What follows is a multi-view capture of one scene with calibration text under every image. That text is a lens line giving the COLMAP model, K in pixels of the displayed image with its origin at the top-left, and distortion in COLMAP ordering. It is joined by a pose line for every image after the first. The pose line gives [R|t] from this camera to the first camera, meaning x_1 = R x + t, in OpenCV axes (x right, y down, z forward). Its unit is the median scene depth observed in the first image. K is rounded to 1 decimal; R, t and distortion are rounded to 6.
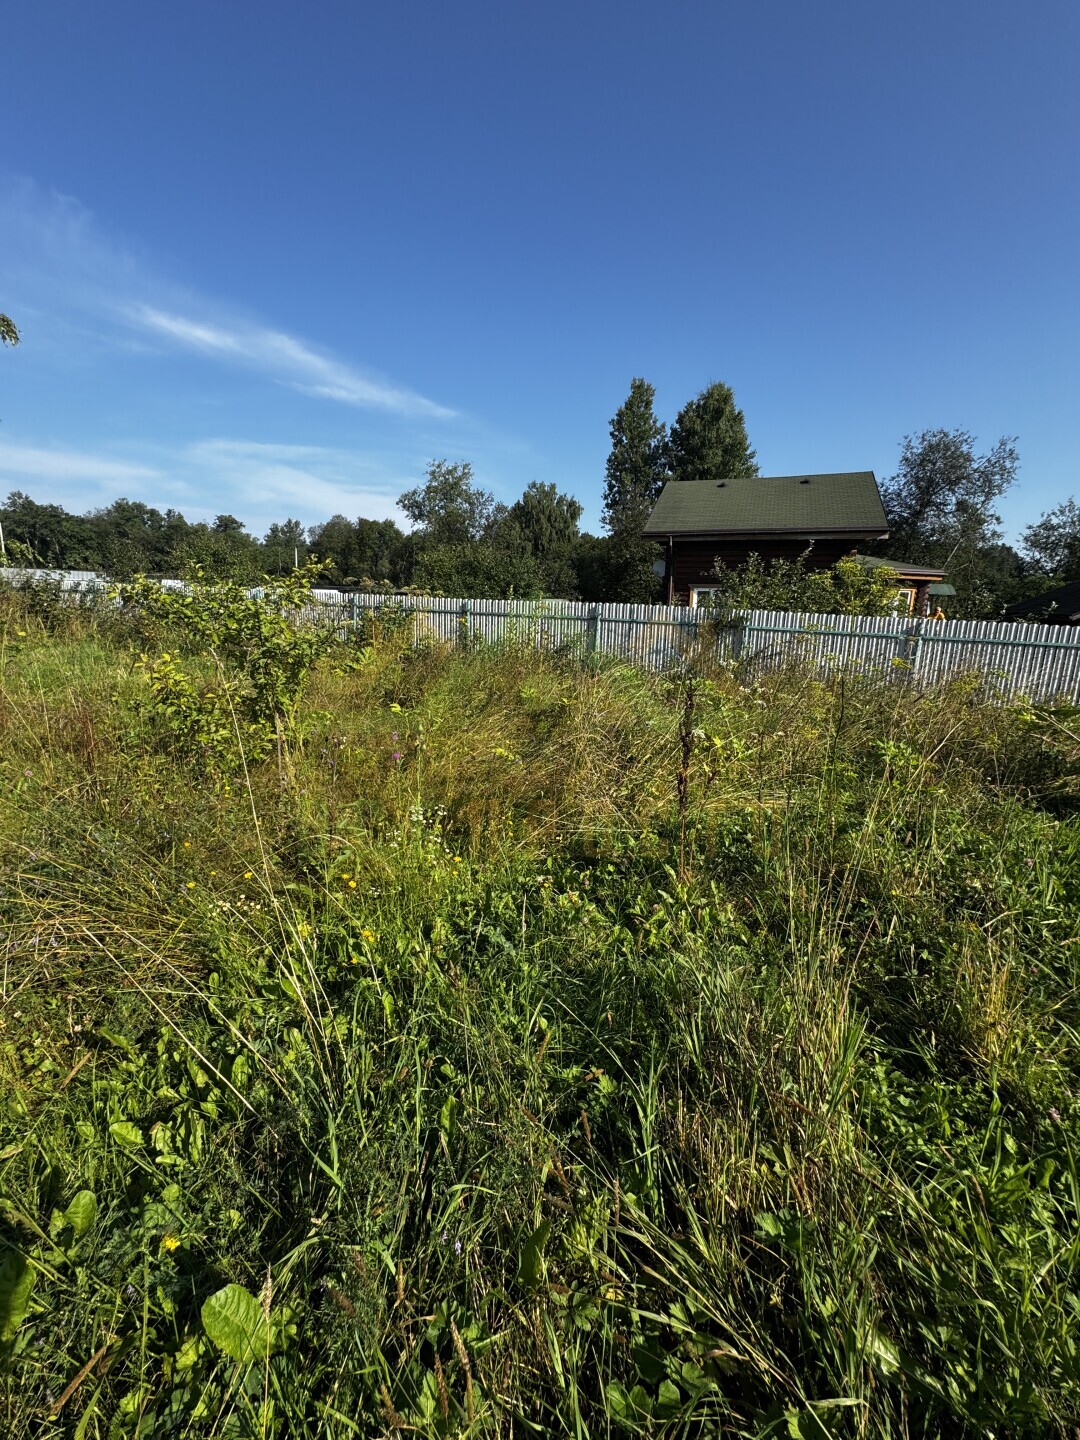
lens RADIAL K [[577.0, 0, 547.5], [0, 577.0, 719.8], [0, 0, 1]] dist [-0.002309, 0.001277]
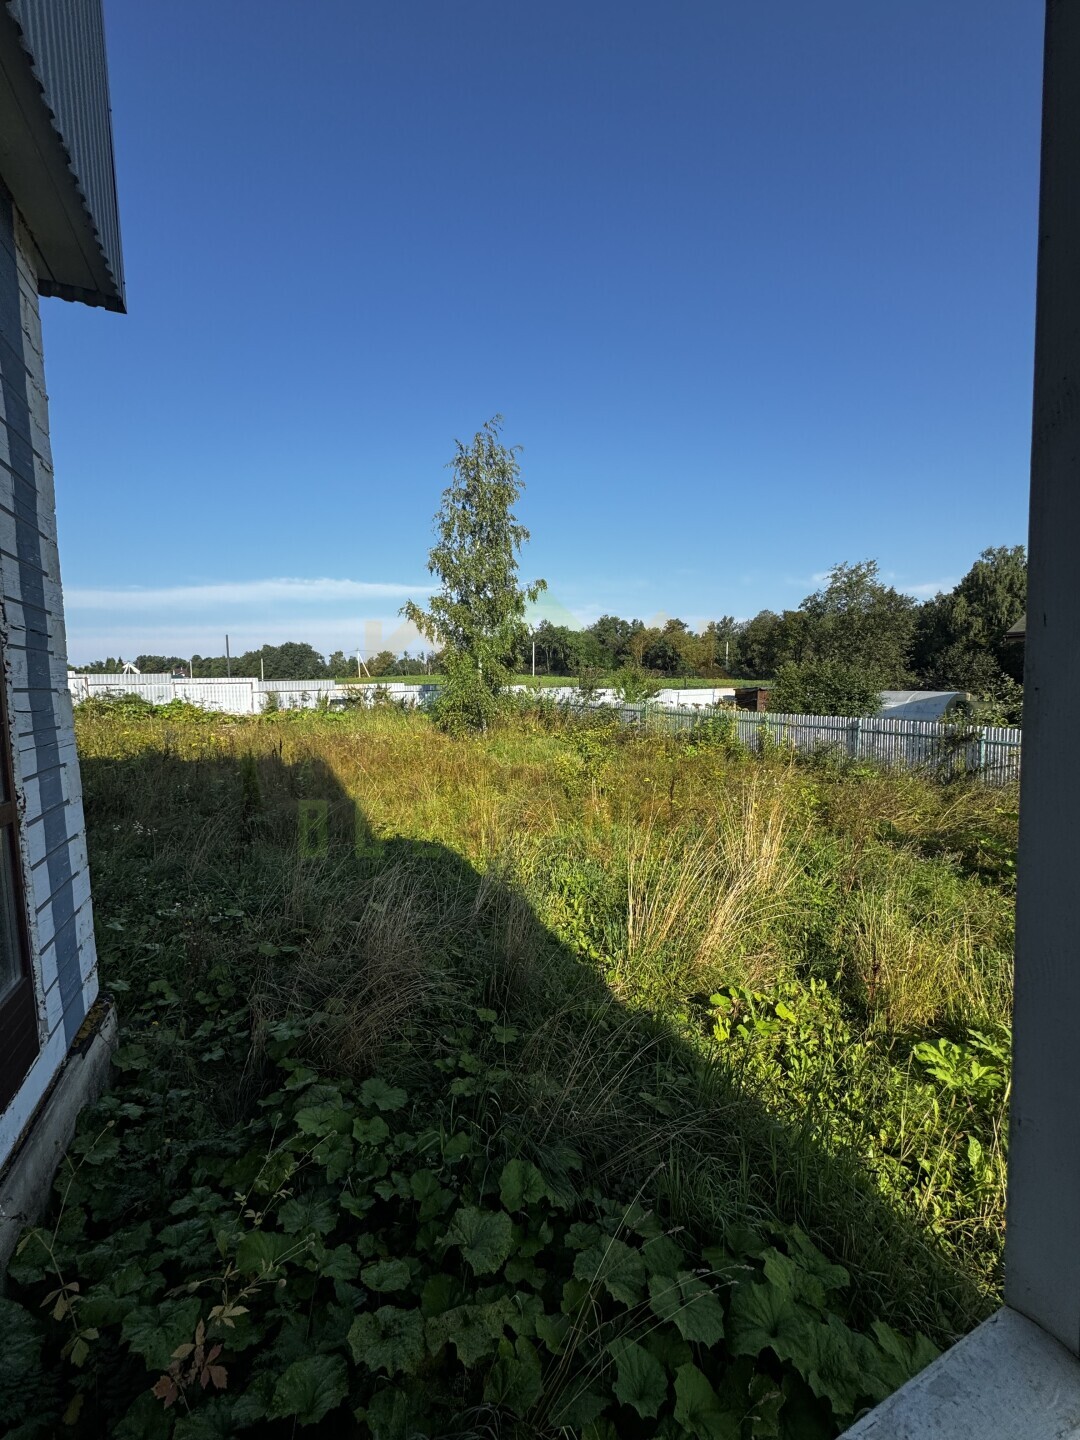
lens RADIAL K [[577.0, 0, 541.9], [0, 577.0, 718.8], [0, 0, 1]] dist [-0.002309, 0.001277]
pose [[0.747183, 0.006549, -0.664586, 0.092111], [-0.100386, 0.989591, -0.103110, 0.001902], [0.656994, 0.143757, 0.740063, -0.098038]]
